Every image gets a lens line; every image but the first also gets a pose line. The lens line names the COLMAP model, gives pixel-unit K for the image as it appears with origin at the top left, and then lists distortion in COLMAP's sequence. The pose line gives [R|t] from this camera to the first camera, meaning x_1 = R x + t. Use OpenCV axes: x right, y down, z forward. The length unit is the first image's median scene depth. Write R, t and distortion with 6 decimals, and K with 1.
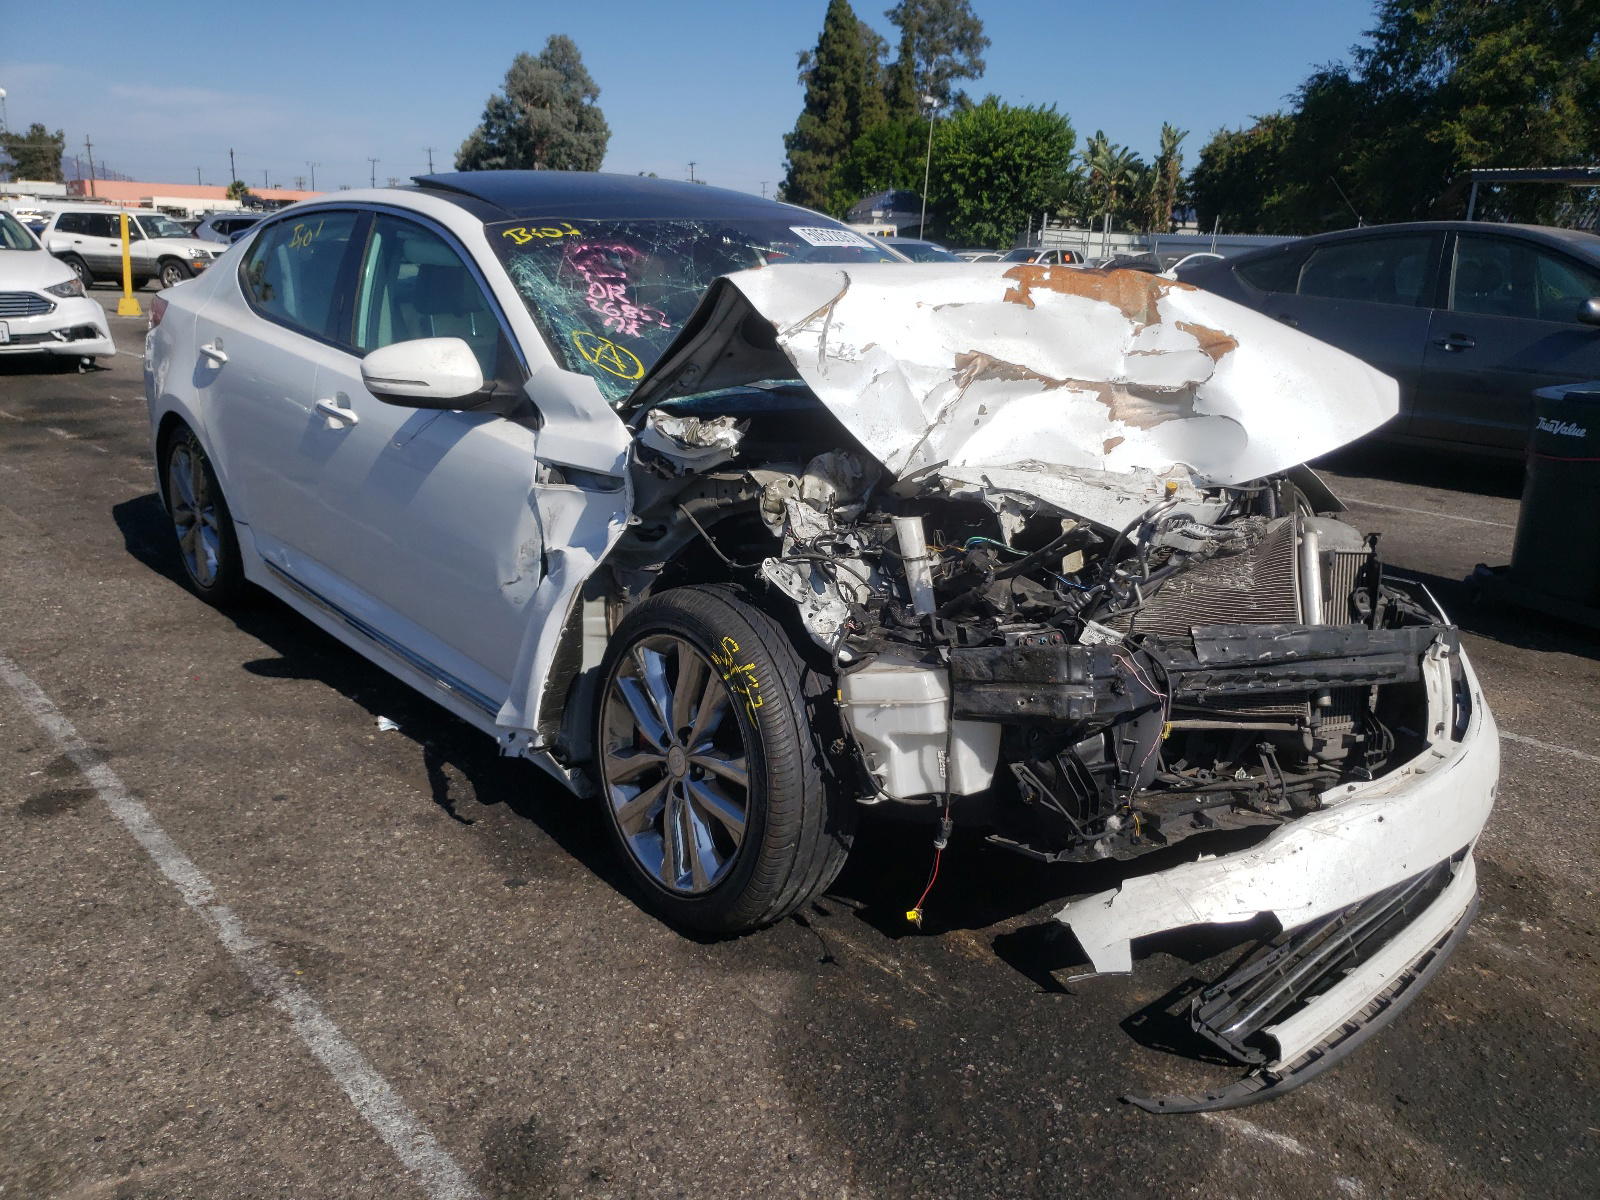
lens RADIAL K [[1217.6, 0, 800.0], [0, 1217.6, 600.0], [0, 0, 1]] dist [0.049388, -0.153734]
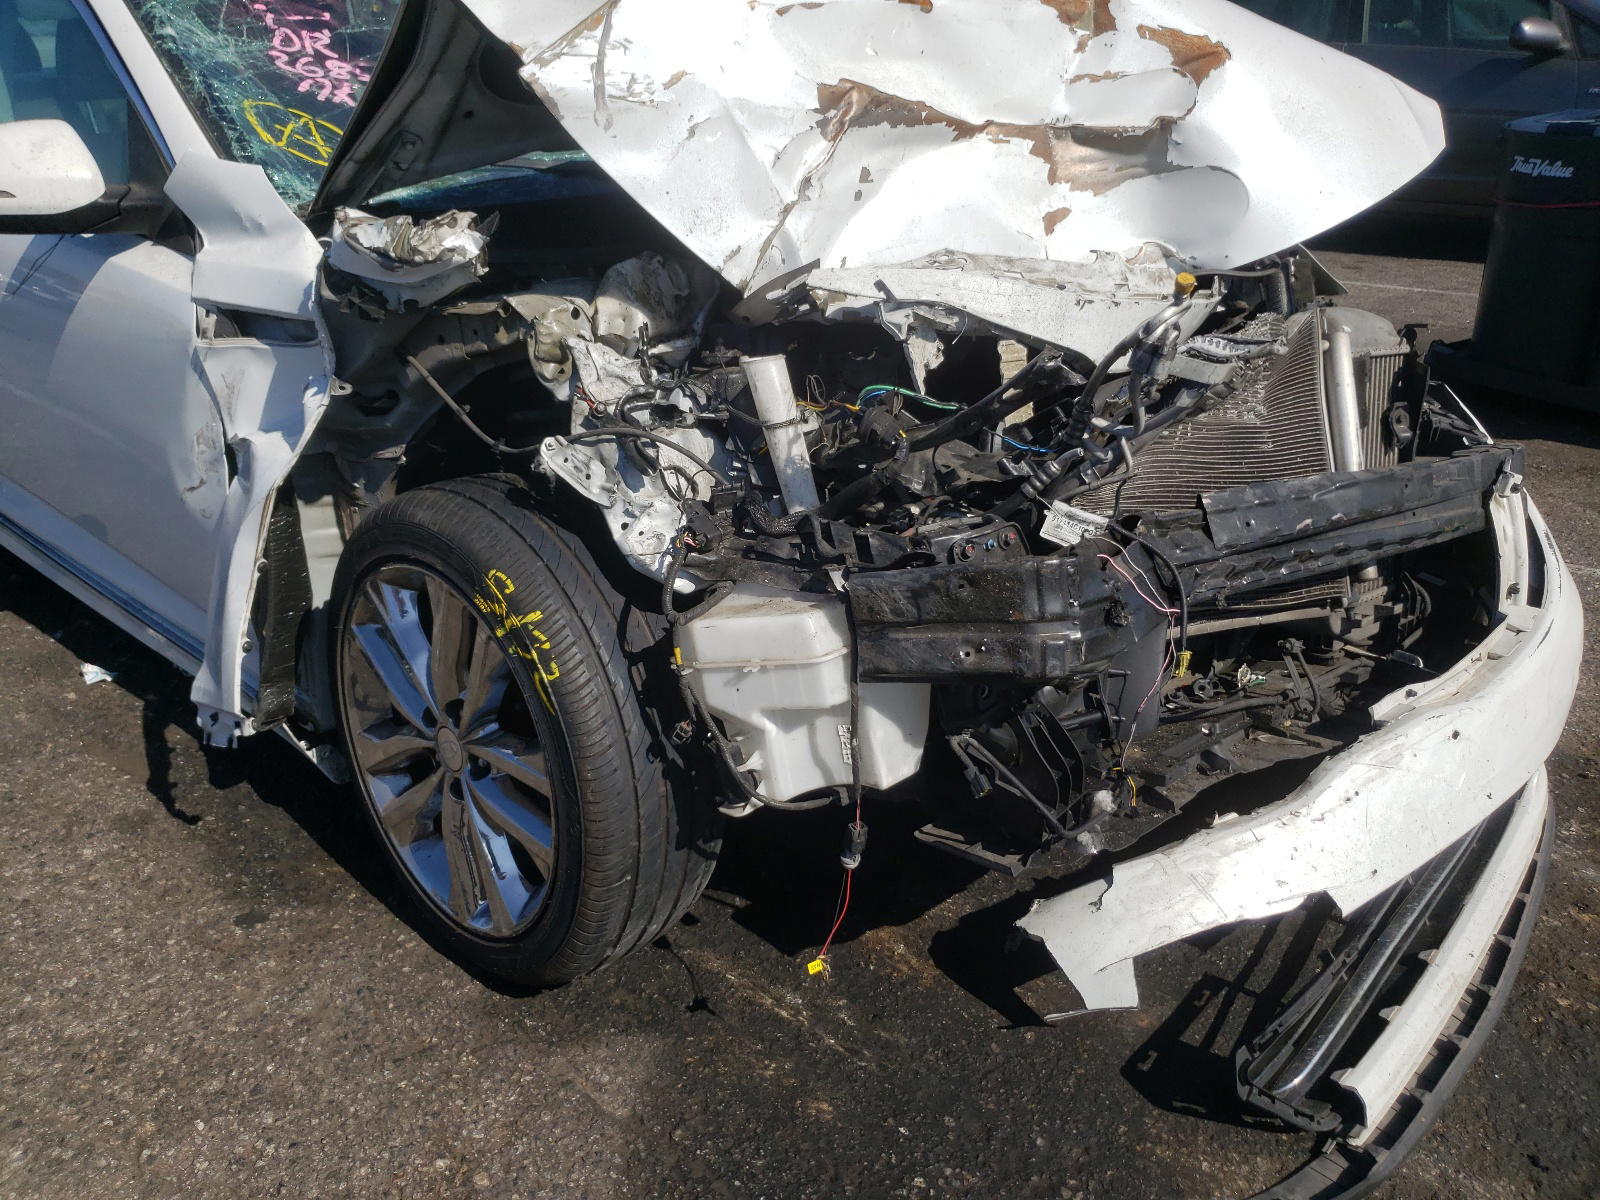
lens RADIAL K [[1249.0, 0, 782.6], [0, 1249.0, 596.0], [0, 0, 1]] dist [0.003142, -0.006361]
pose [[0.992794, -0.089695, 0.079466, 0.034370], [0.077296, 0.986066, 0.147309, -0.038441], [-0.091572, -0.140105, 0.985893, 0.326604]]
